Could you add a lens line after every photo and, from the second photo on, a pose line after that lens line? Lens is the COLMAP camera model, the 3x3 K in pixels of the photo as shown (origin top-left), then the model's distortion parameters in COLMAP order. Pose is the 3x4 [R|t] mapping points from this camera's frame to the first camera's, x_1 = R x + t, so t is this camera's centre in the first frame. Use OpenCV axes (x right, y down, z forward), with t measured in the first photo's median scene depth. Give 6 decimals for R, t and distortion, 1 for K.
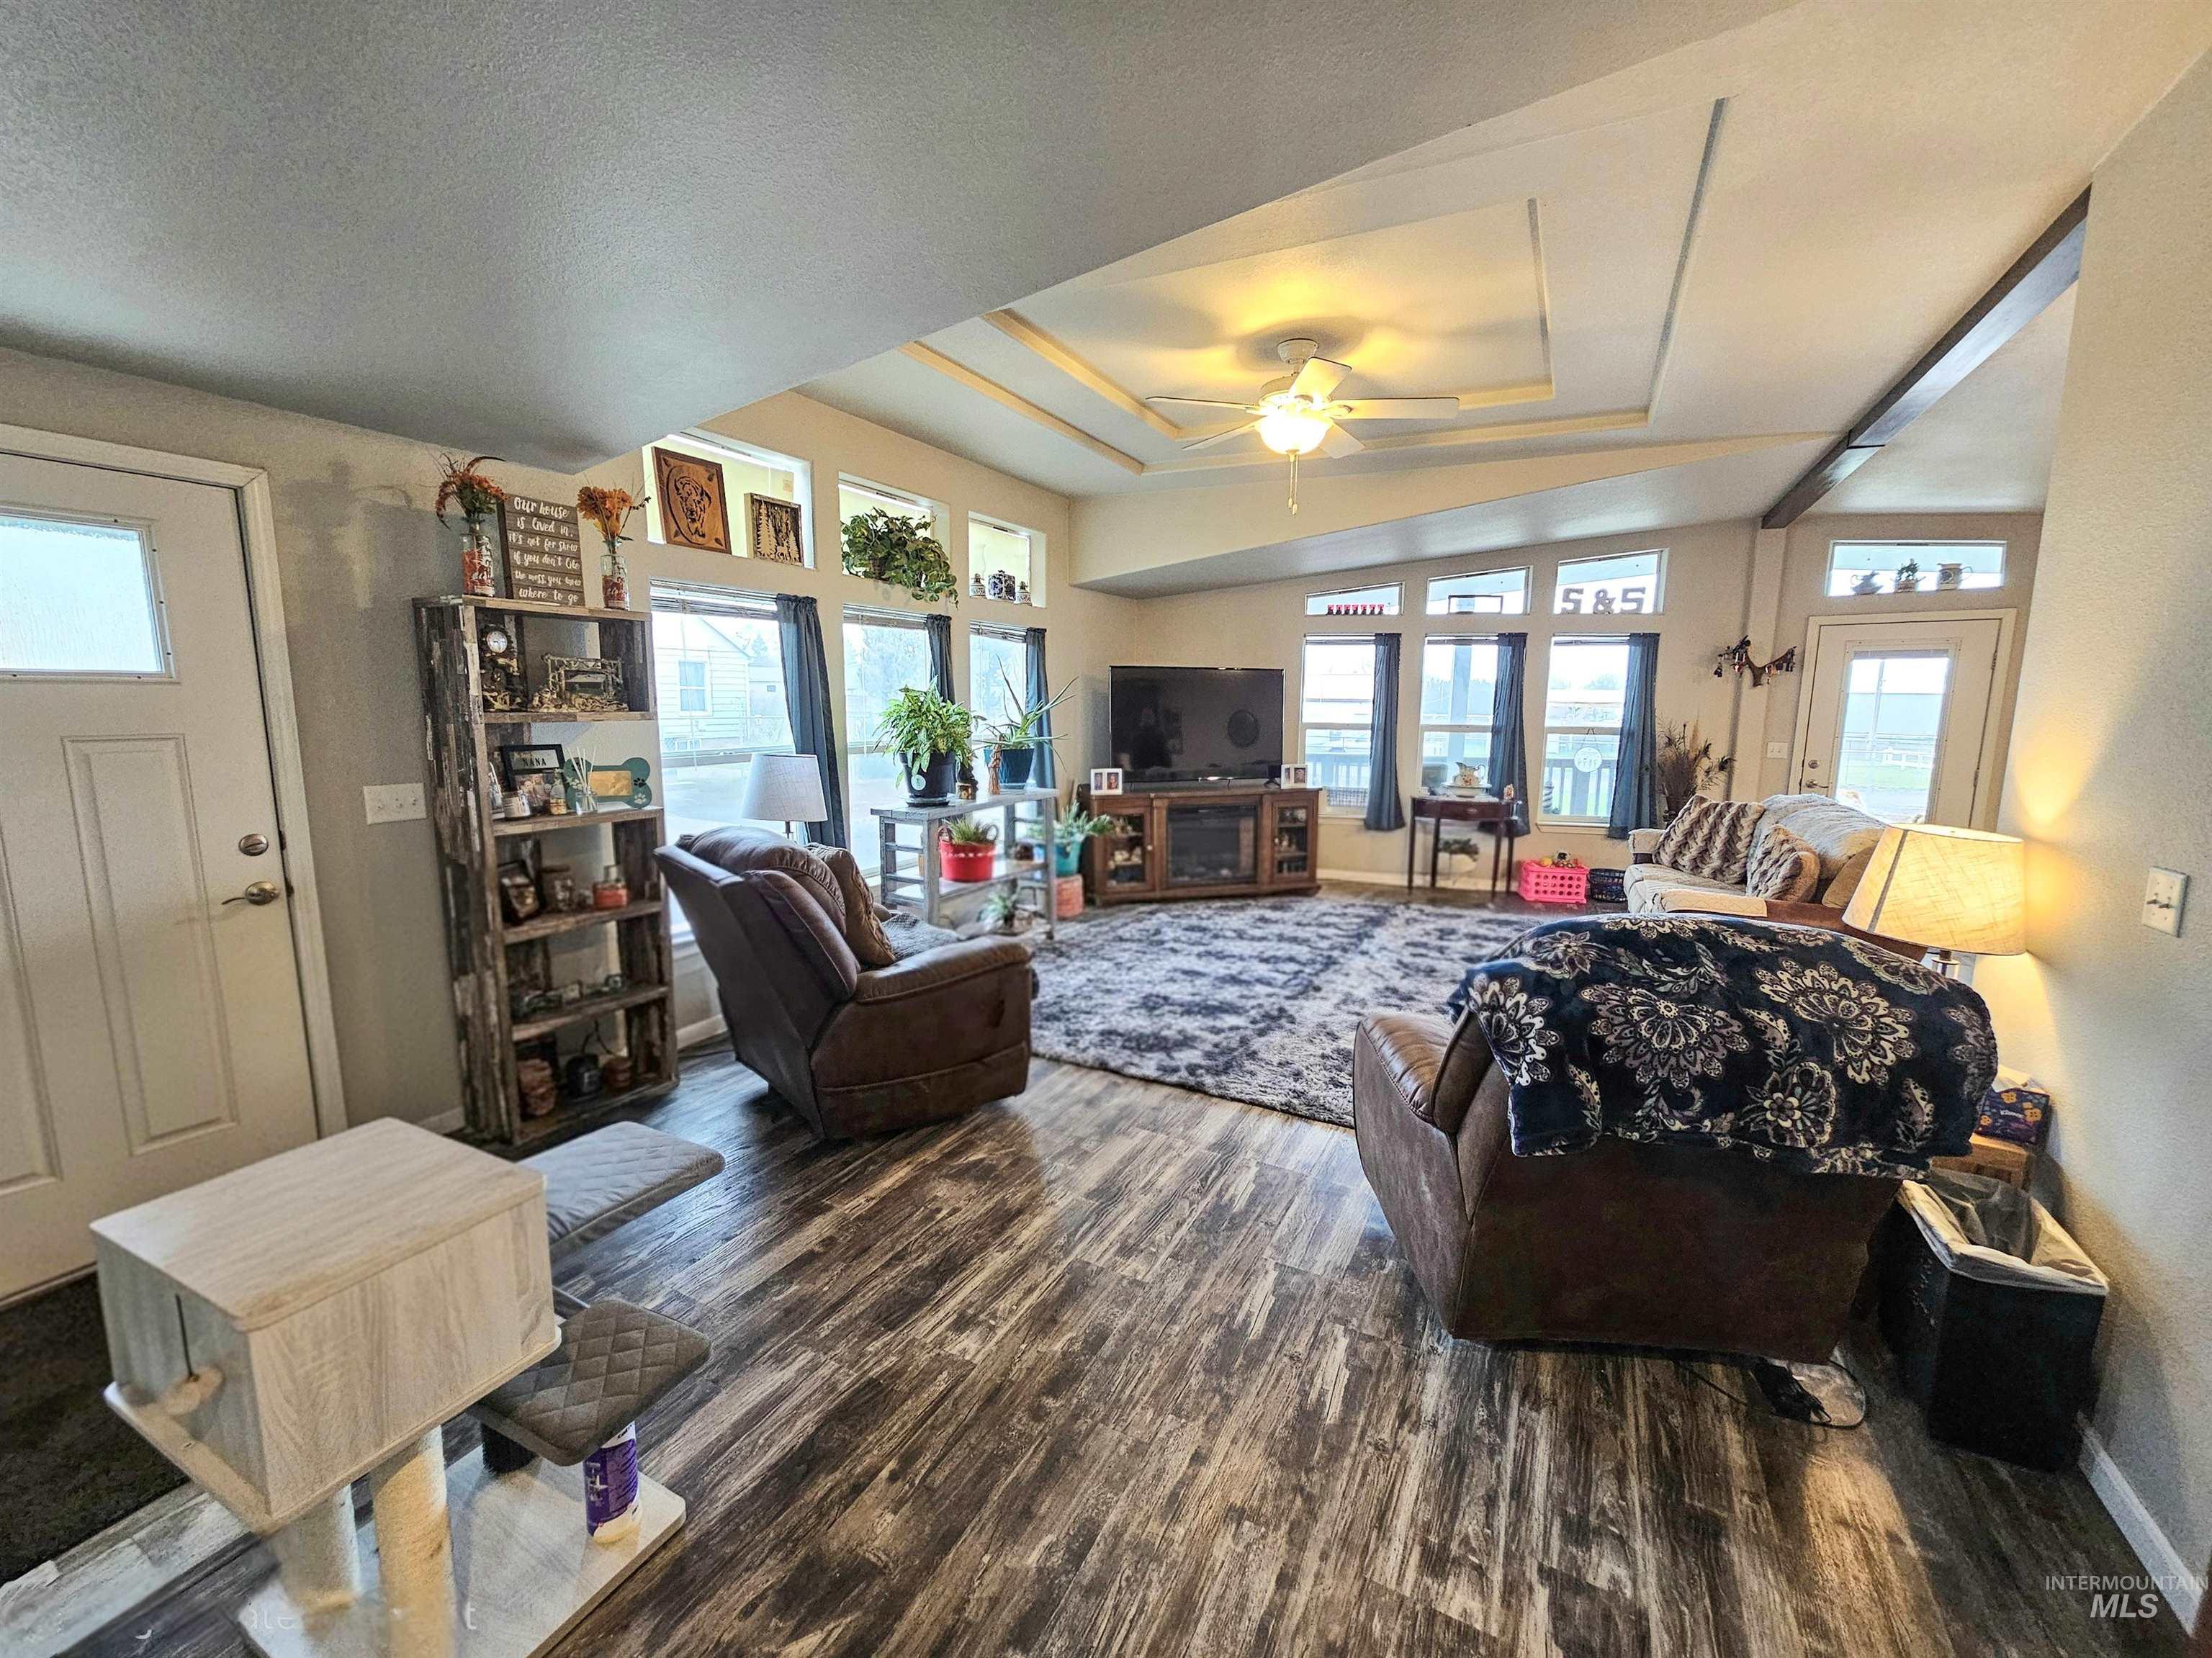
lens RADIAL K [[901.1, 0, 1087.9], [0, 901.1, 827.1], [0, 0, 1]] dist [-0.001006, 0.000177]
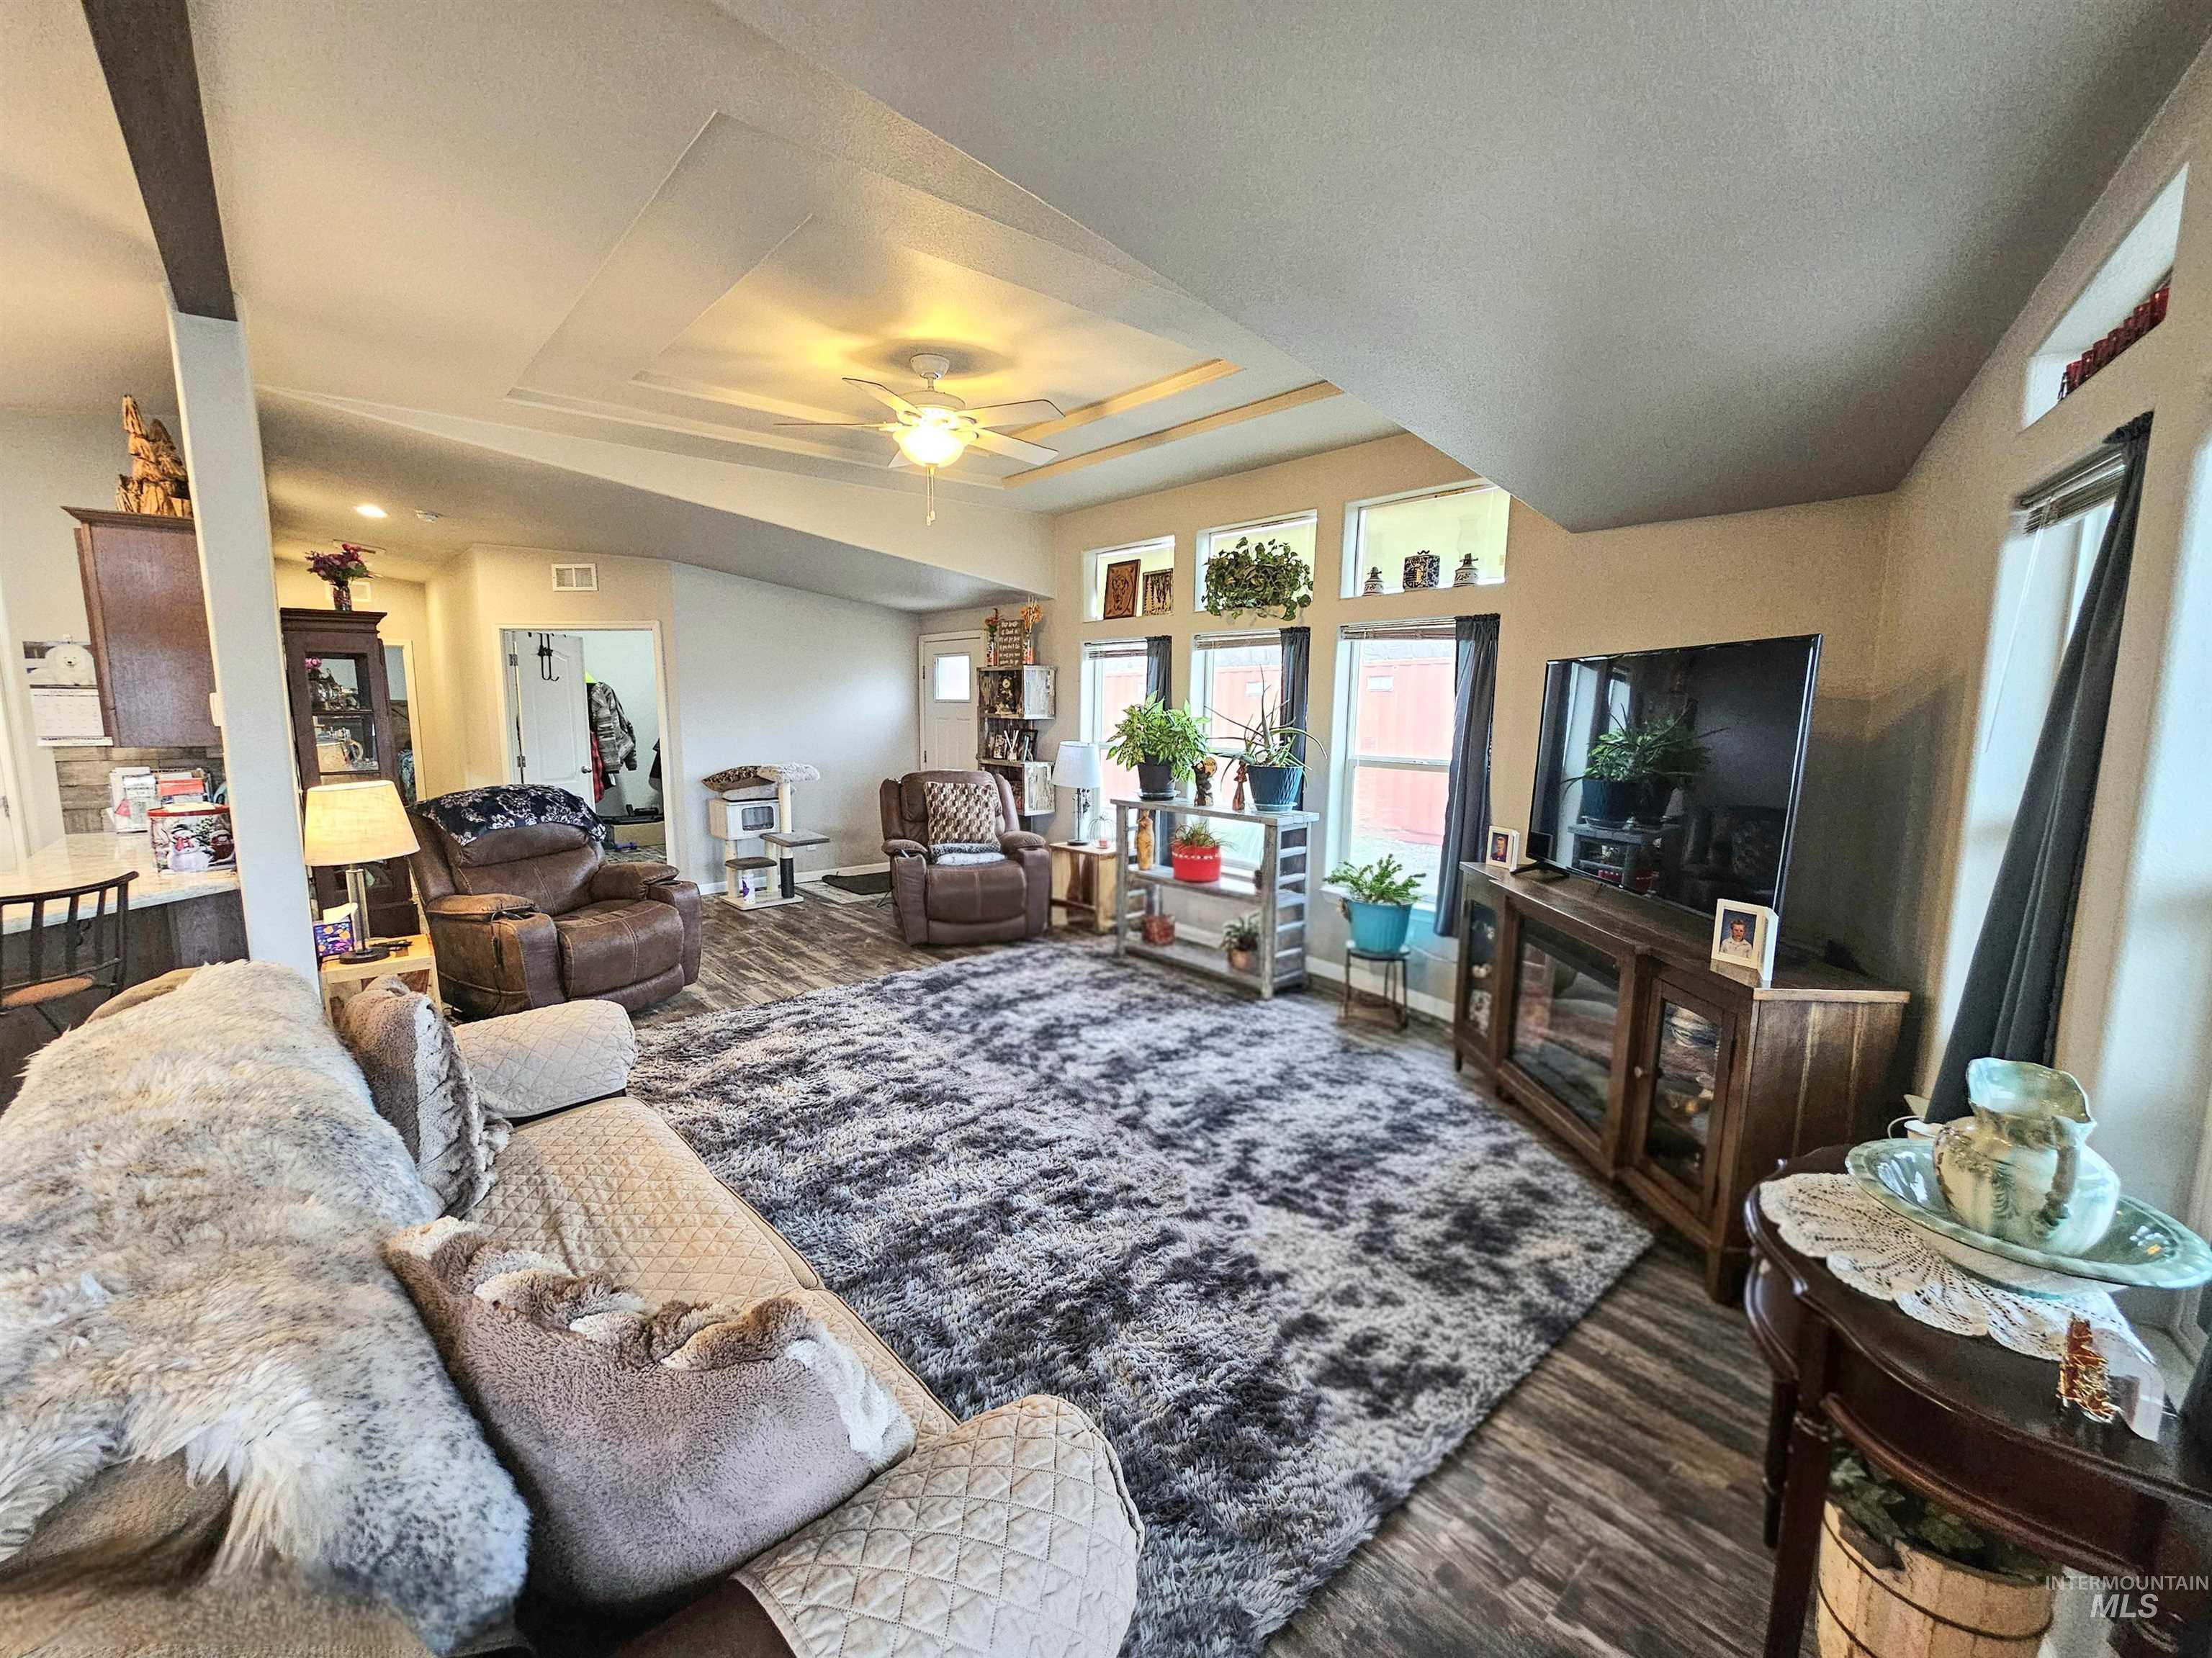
lens RADIAL K [[912.3, 0, 1106.0], [0, 912.3, 829.0], [0, 0, 1]] dist [0.002457, 0.000049]
pose [[-0.340783, 0.116694, -0.932872, 0.794744], [-0.149018, 0.973018, 0.176153, -0.153666], [0.928257, 0.199045, -0.314198, 1.078997]]
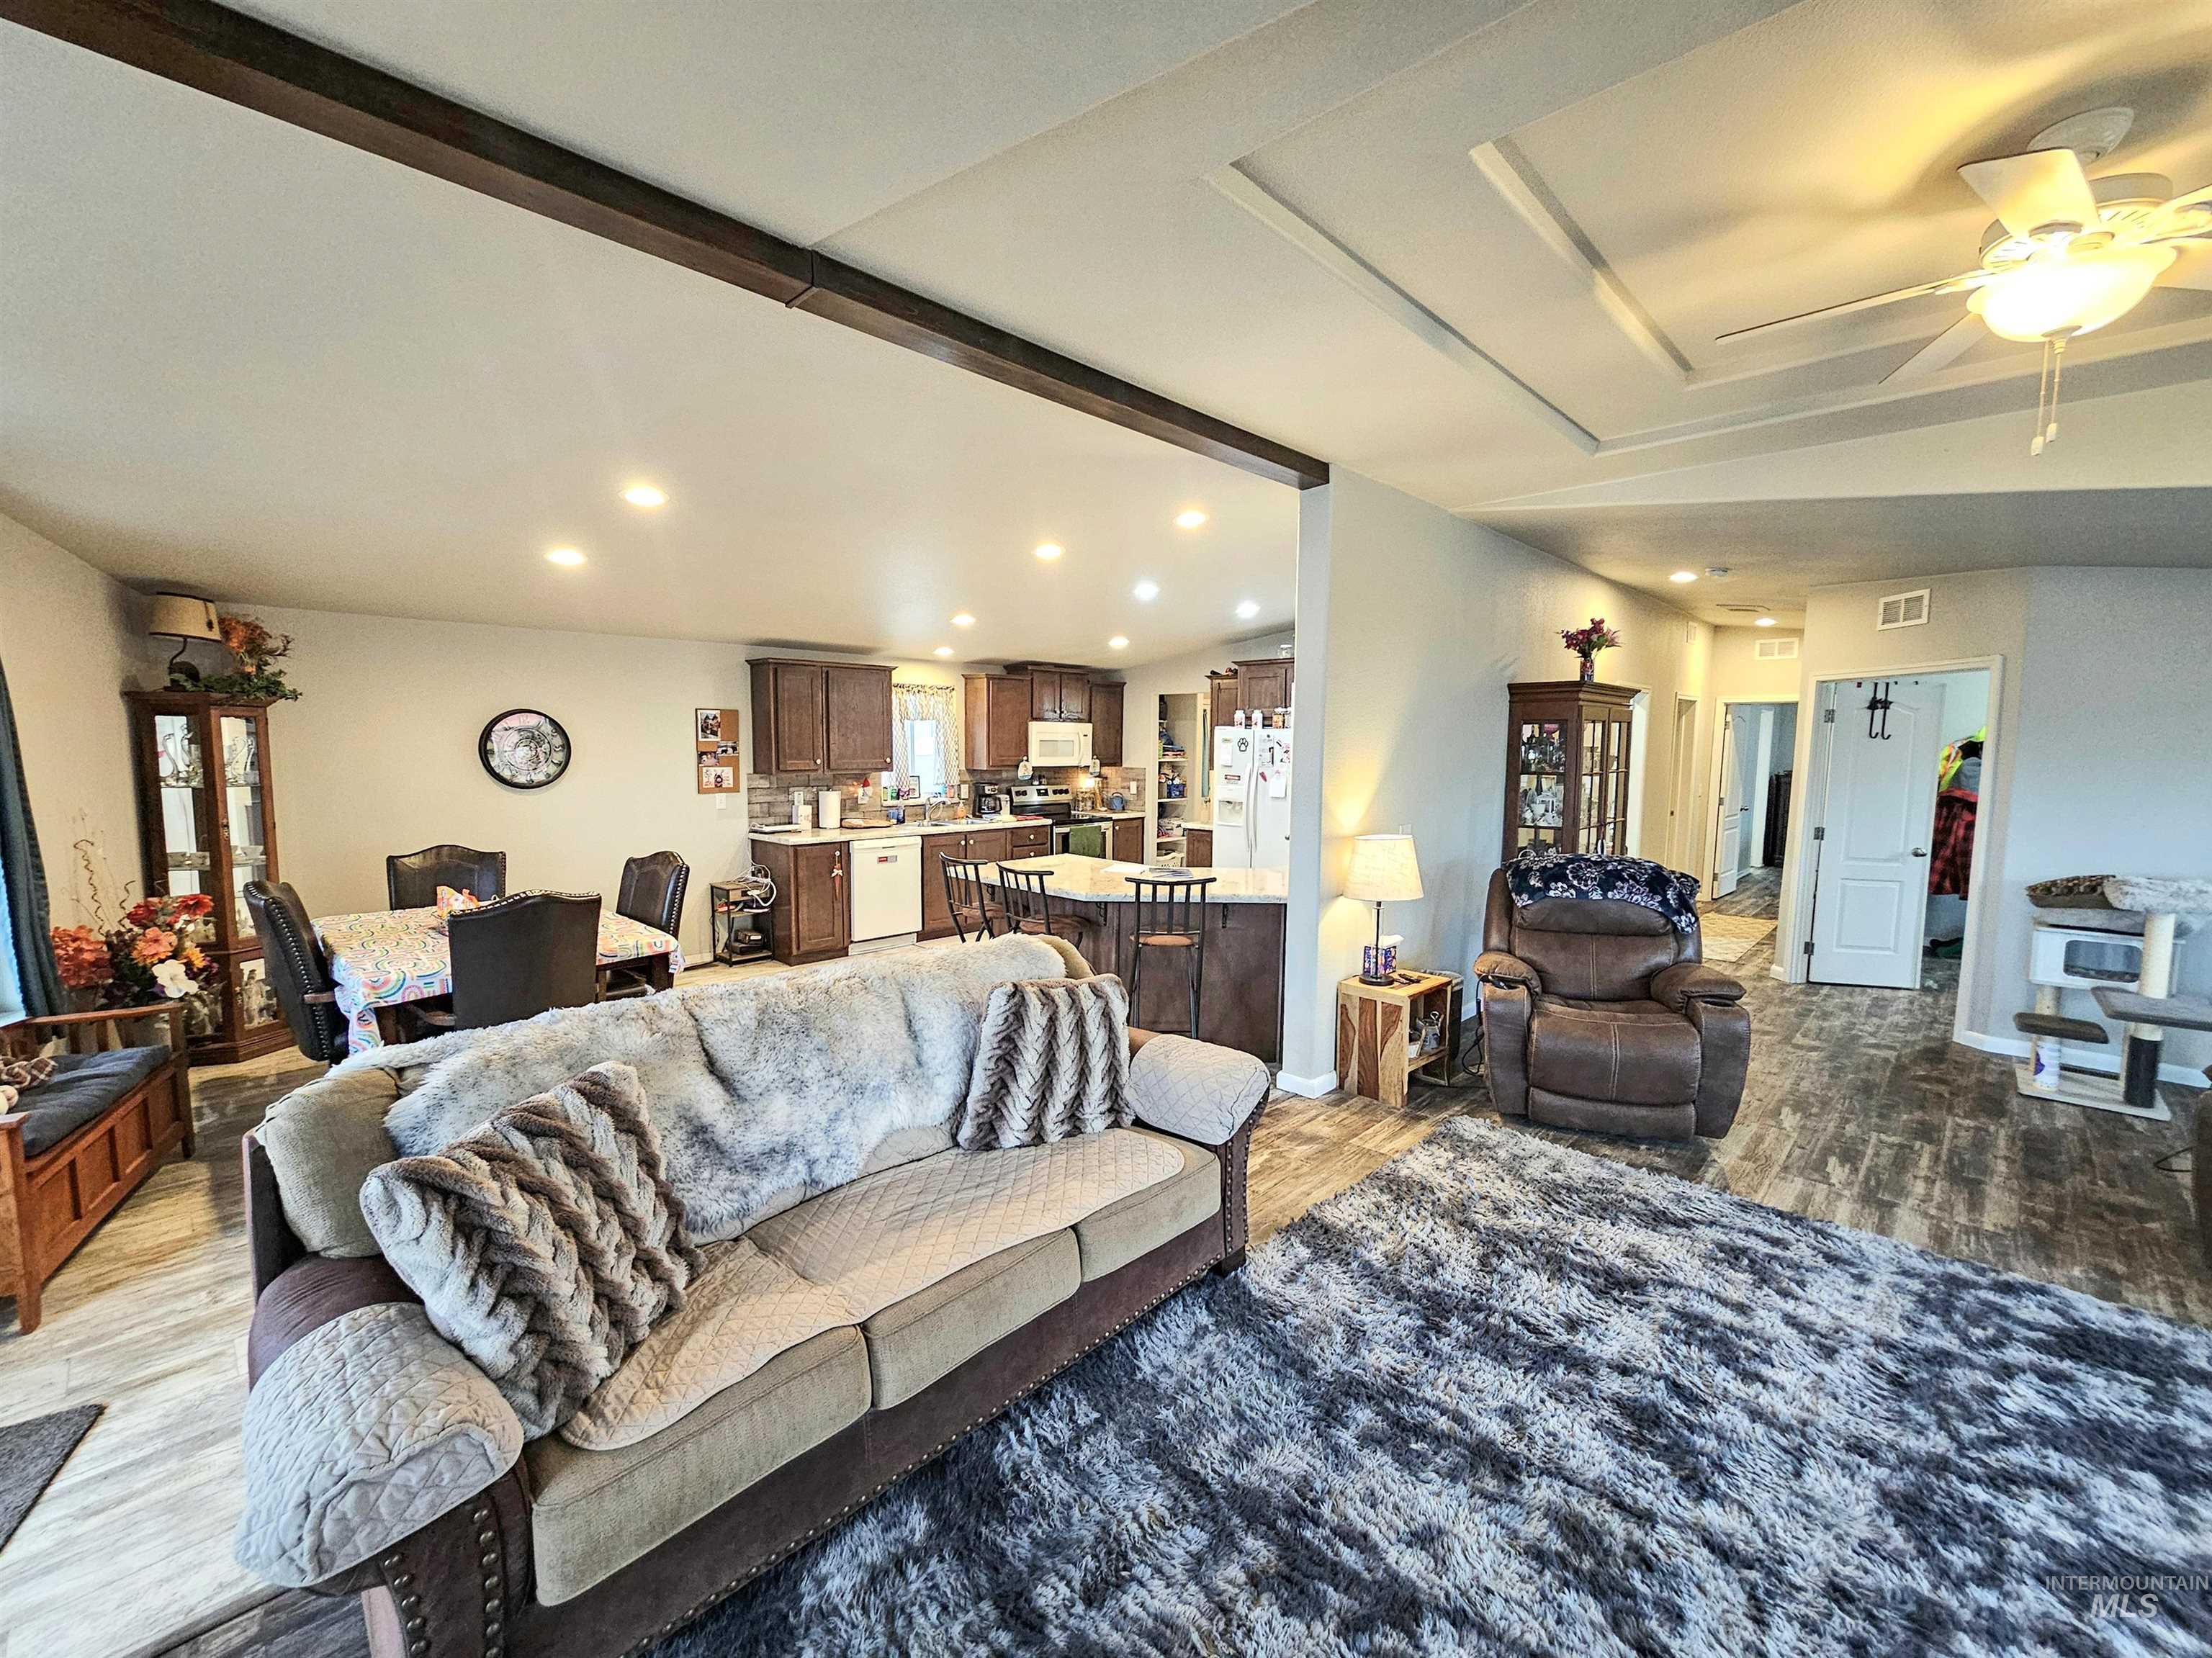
lens RADIAL K [[934.1, 0, 1095.7], [0, 934.1, 828.4], [0, 0, 1]] dist [-0.002067, 0.000663]
pose [[-0.964316, -0.044295, 0.261022, 0.415994], [0.020007, 0.970894, 0.238673, -0.187790], [-0.263996, 0.235378, -0.935362, 1.167920]]
